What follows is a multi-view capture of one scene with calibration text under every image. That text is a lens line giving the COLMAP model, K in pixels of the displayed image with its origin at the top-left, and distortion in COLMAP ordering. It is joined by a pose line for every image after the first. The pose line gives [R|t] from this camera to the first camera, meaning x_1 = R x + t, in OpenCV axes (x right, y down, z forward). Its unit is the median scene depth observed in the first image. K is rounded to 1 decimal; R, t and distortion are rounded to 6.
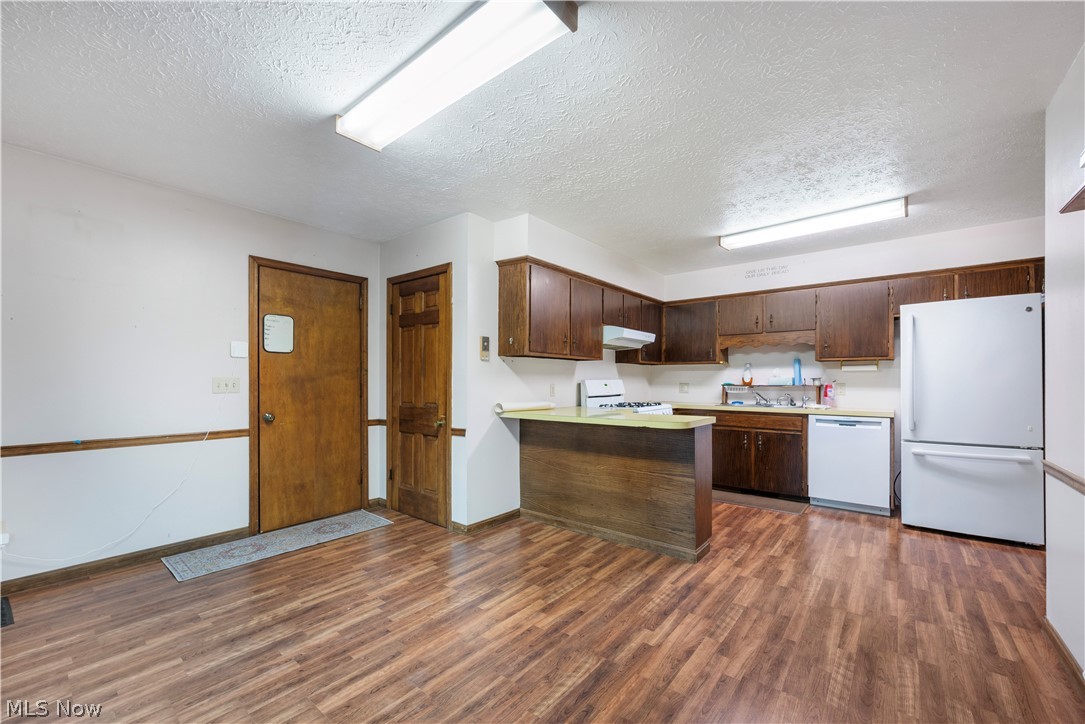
lens RADIAL K [[437.3, 0, 547.7], [0, 437.3, 378.0], [0, 0, 1]] dist [-0.000706, -0.000171]
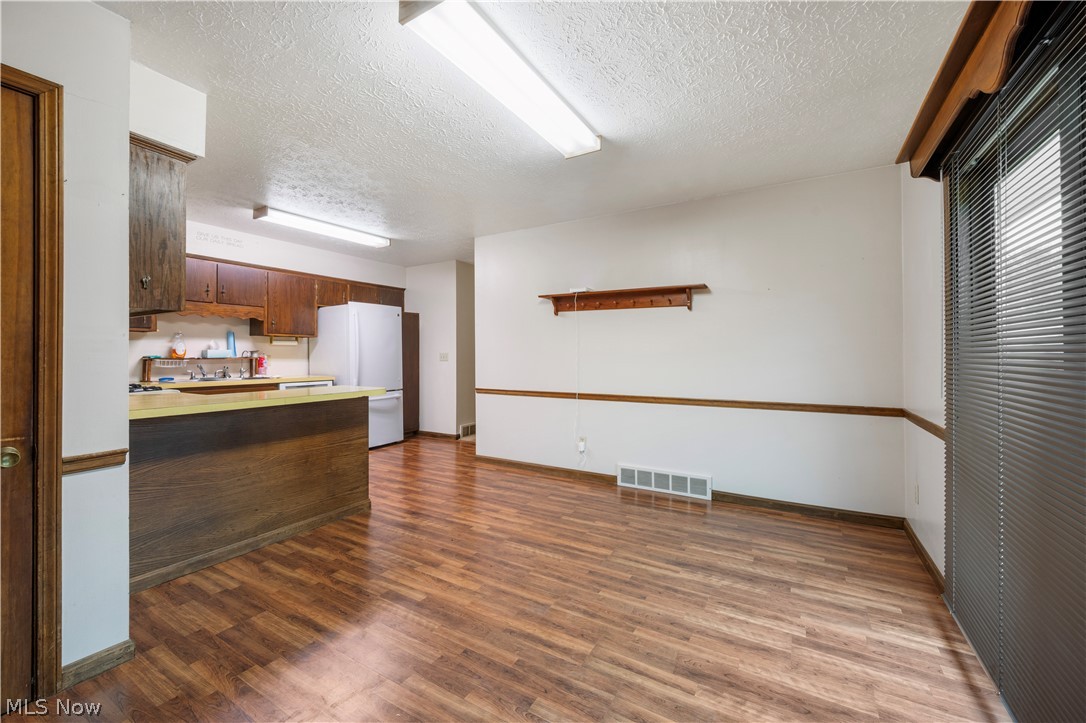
lens RADIAL K [[433.9, 0, 542.3], [0, 433.9, 348.9], [0, 0, 1]] dist [-0.000970, -0.000080]
pose [[-0.137061, 0.011260, 0.990499, -0.727325], [-0.006694, 0.999902, -0.012293, 0.004585], [-0.990540, -0.008315, -0.136973, 0.581105]]
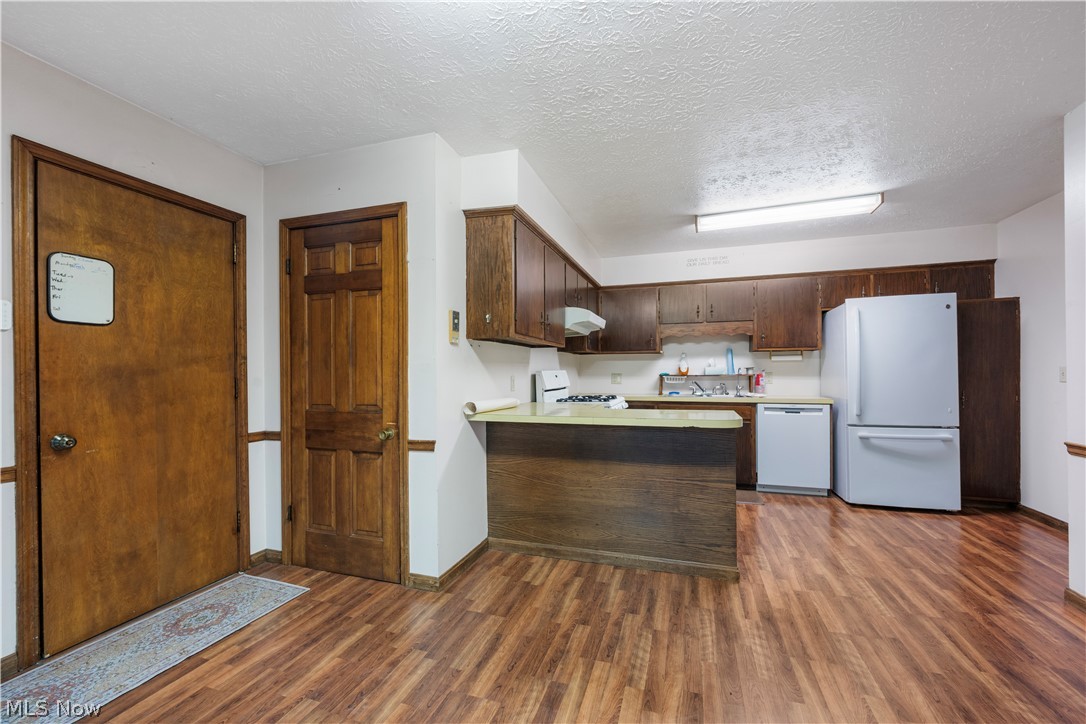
lens RADIAL K [[433.2, 0, 549.0], [0, 433.2, 370.7], [0, 0, 1]] dist [-0.001625, -0.000105]
pose [[0.935467, -0.005516, 0.353371, -0.254879], [0.004718, 0.999984, 0.003119, 0.002582], [-0.353382, -0.001250, 0.935478, 0.276123]]
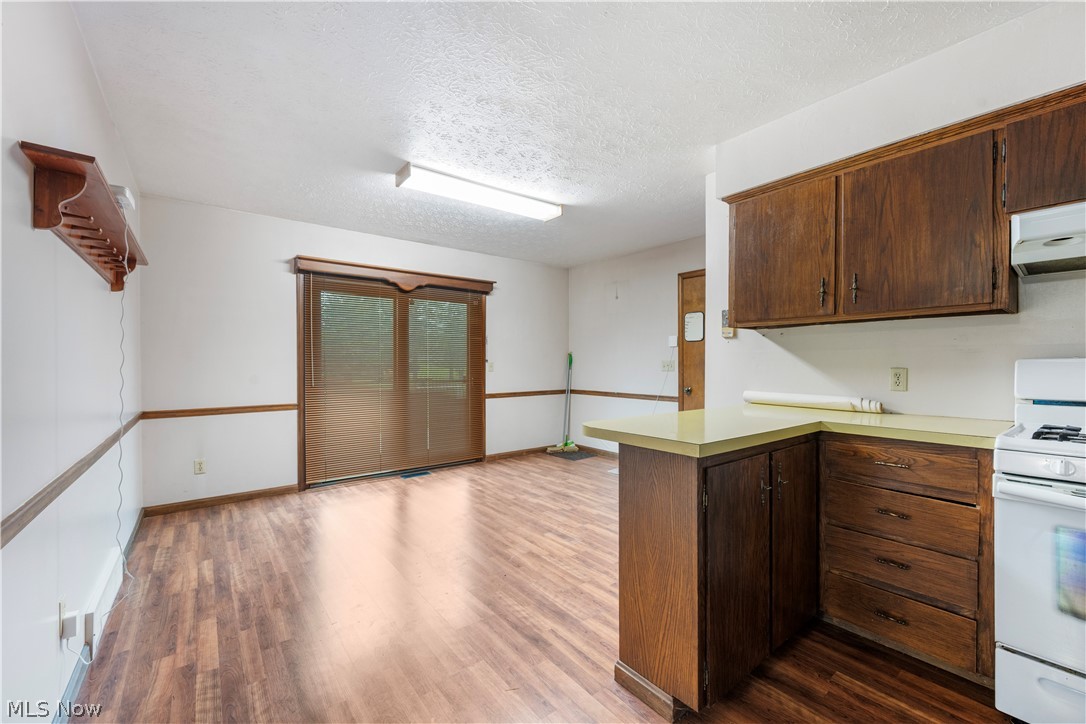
lens RADIAL K [[439.9, 0, 543.0], [0, 439.9, 362.0], [0, 0, 1]] dist [-0.000108, 0.000007]
pose [[-0.231780, -0.003545, -0.972762, 0.760584], [0.009278, 0.999940, -0.005855, 0.007916], [0.972724, -0.010382, -0.231733, 0.861450]]
